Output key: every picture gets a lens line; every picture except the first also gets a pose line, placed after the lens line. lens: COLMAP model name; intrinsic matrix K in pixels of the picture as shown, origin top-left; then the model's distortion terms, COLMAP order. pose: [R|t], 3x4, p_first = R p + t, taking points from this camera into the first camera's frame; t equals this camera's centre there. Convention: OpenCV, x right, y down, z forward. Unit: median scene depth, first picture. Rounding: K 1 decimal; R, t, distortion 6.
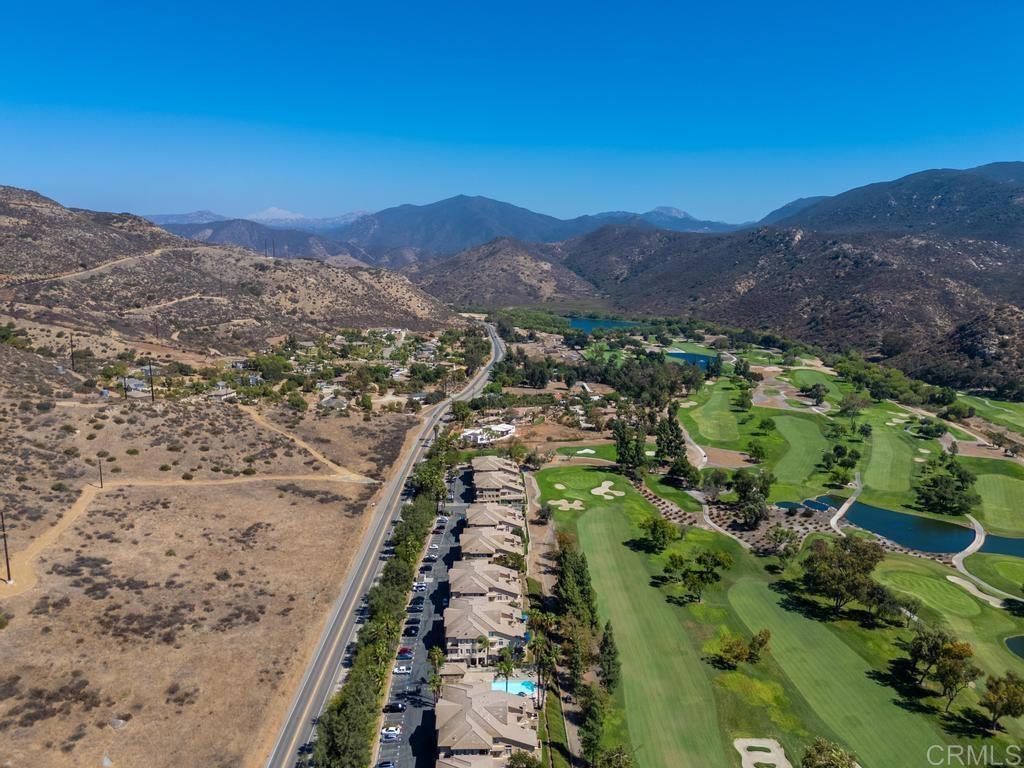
lens RADIAL K [[760.0, 0, 511.1], [0, 760.0, 384.3], [0, 0, 1]] dist [0.067817, -0.061848]
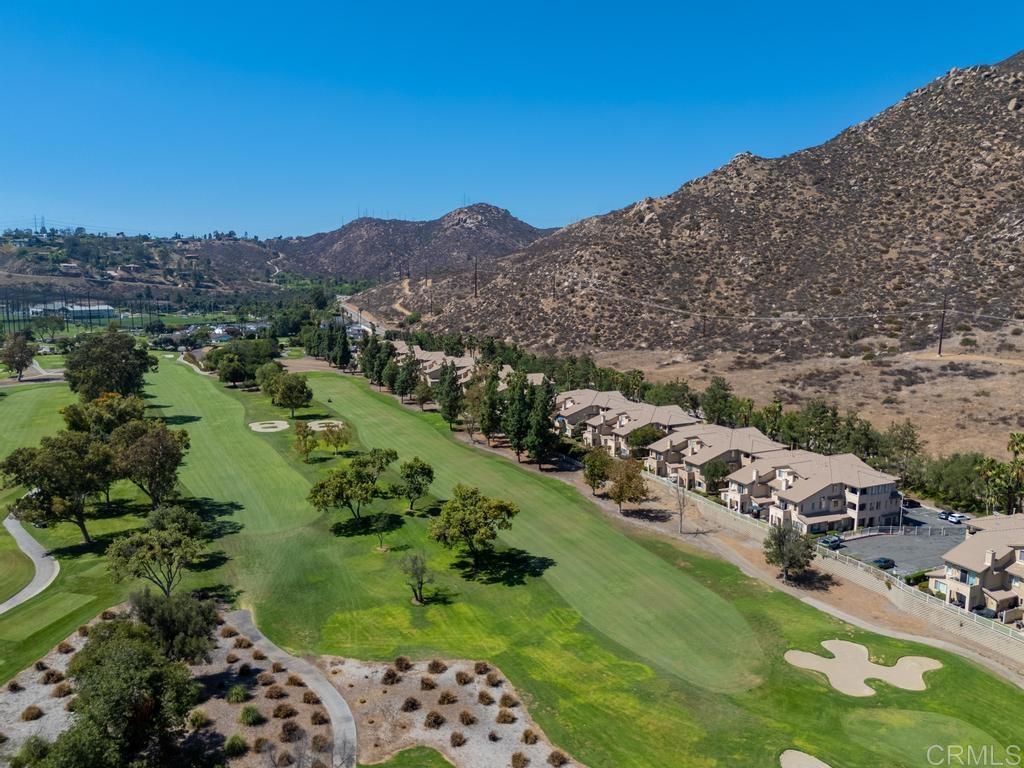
lens RADIAL K [[760.0, 0, 510.7], [0, 760.0, 381.7], [0, 0, 1]] dist [0.067817, -0.061848]
pose [[-0.913129, 0.049026, -0.404712, 0.140021], [-0.080267, 0.951689, 0.296388, -0.002398], [0.399690, 0.303126, -0.865079, 0.558854]]
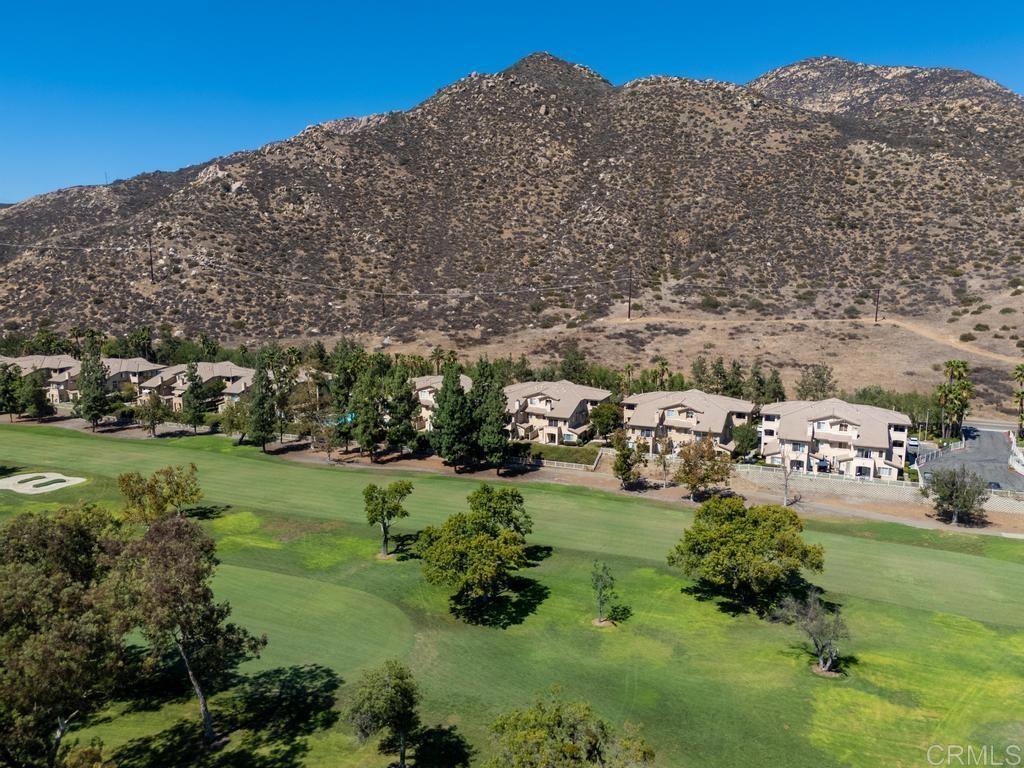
lens RADIAL K [[760.0, 0, 508.4], [0, 760.0, 386.4], [0, 0, 1]] dist [0.067817, -0.061848]
pose [[-0.423123, 0.135070, -0.895948, 0.203052], [-0.160646, 0.961977, 0.220892, 0.033864], [0.891717, 0.237395, -0.385336, 0.423973]]
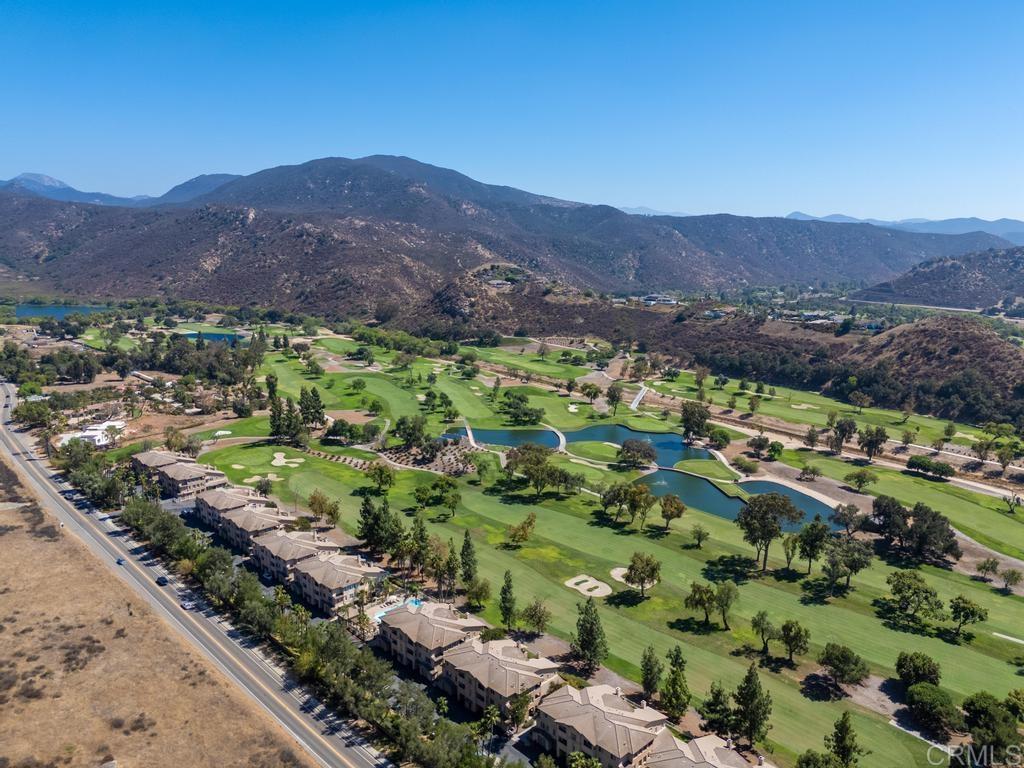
lens RADIAL K [[760.0, 0, 514.4], [0, 760.0, 383.9], [0, 0, 1]] dist [0.067817, -0.061848]
pose [[0.733672, -0.128876, 0.667171, -0.169316], [0.109971, 0.991426, 0.070580, -0.001944], [-0.670546, 0.021587, 0.741553, 0.005048]]
